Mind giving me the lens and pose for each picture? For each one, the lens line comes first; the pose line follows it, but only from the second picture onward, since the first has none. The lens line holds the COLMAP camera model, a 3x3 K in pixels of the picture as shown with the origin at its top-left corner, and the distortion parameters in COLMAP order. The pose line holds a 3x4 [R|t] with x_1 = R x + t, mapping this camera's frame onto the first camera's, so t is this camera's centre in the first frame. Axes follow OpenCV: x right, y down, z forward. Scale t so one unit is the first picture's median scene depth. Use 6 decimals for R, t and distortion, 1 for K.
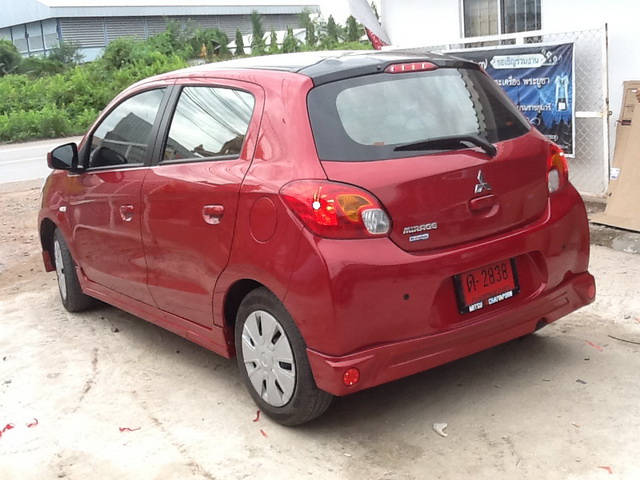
lens RADIAL K [[758.8, 0, 331.6], [0, 758.8, 239.4], [0, 0, 1]] dist [0.012188, -0.045330]
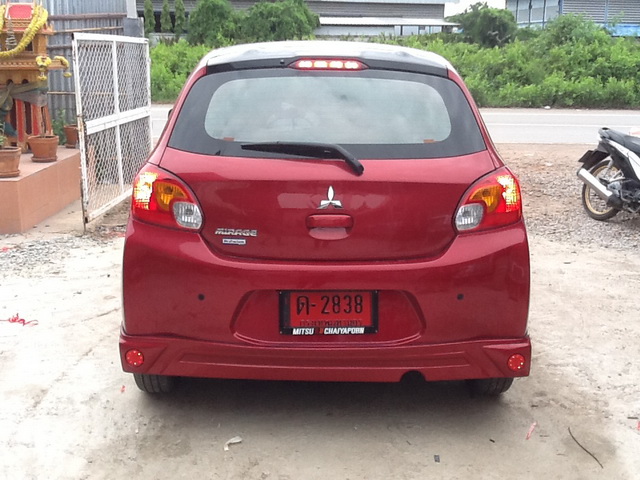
lens RADIAL K [[758.8, 0, 331.6], [0, 758.8, 239.4], [0, 0, 1]] dist [0.012188, -0.045330]
pose [[0.818974, 0.215697, -0.531748, 0.674004], [-0.198907, 0.975921, 0.089522, -0.107284], [0.538254, 0.032452, 0.842158, 0.240799]]
